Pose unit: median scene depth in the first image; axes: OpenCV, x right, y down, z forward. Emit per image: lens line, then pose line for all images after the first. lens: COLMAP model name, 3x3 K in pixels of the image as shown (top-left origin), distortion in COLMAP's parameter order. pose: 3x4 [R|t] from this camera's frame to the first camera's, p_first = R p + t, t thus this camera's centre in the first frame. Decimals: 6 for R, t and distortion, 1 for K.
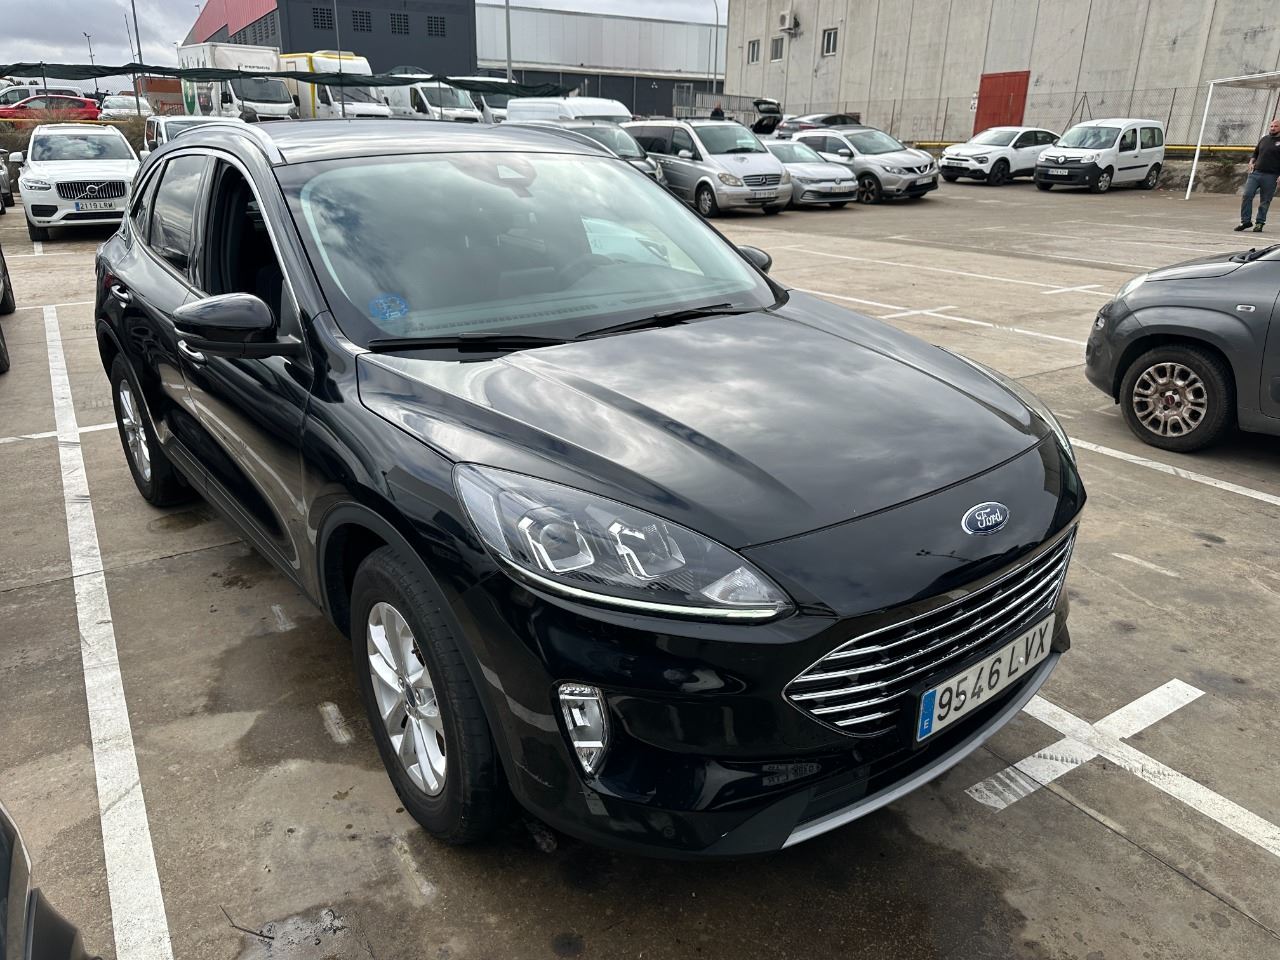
lens RADIAL K [[906.1, 0, 646.2], [0, 906.1, 478.0], [0, 0, 1]] dist [0.028583, -0.047546]
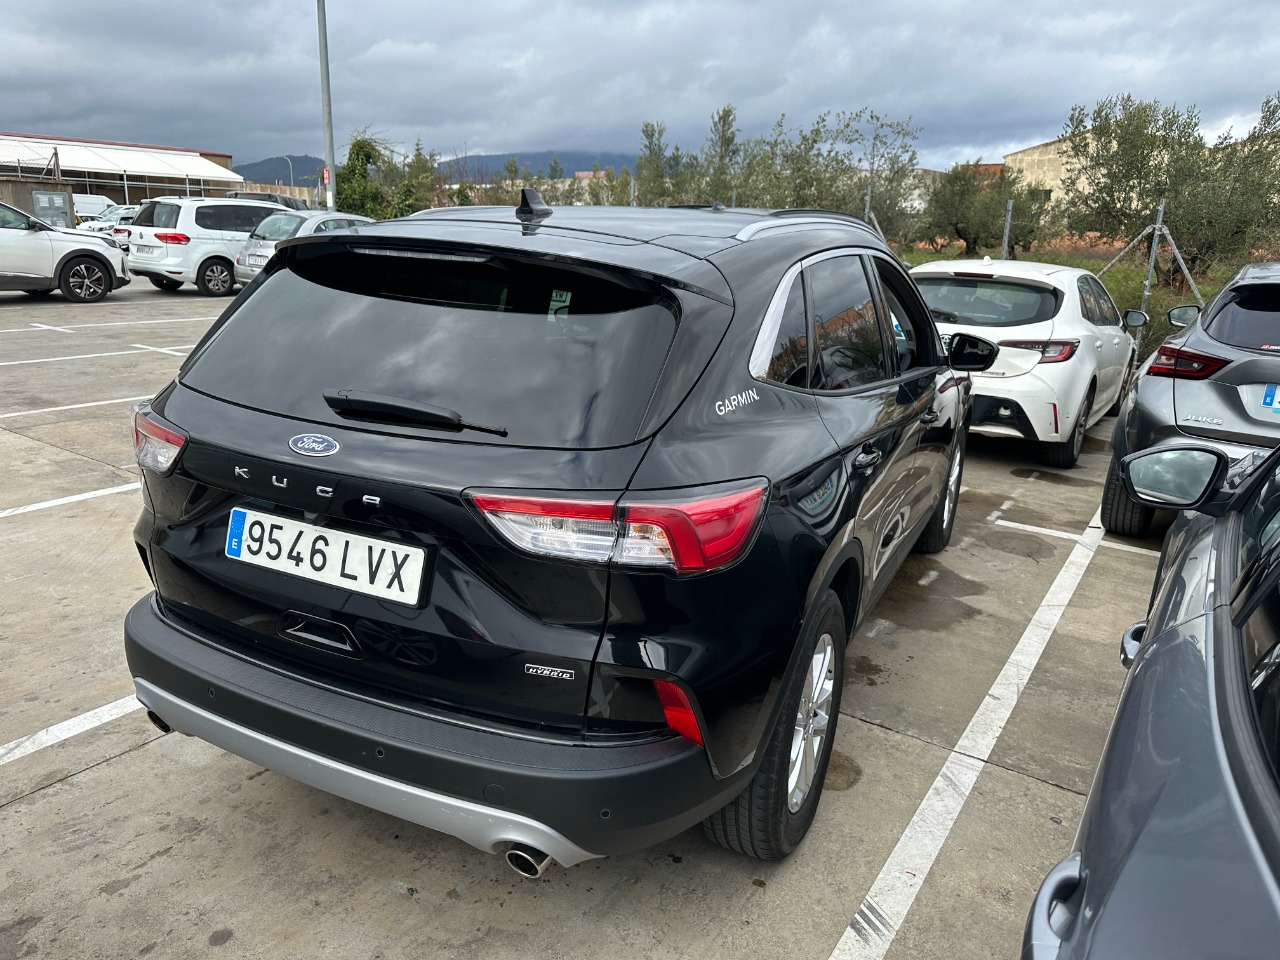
lens RADIAL K [[906.1, 0, 646.2], [0, 906.1, 478.0], [0, 0, 1]] dist [0.028583, -0.047546]
pose [[-0.415049, -0.266114, 0.870010, -1.093986], [0.279006, 0.872960, 0.400120, -0.499095], [-0.865962, 0.408807, -0.288074, 1.333115]]
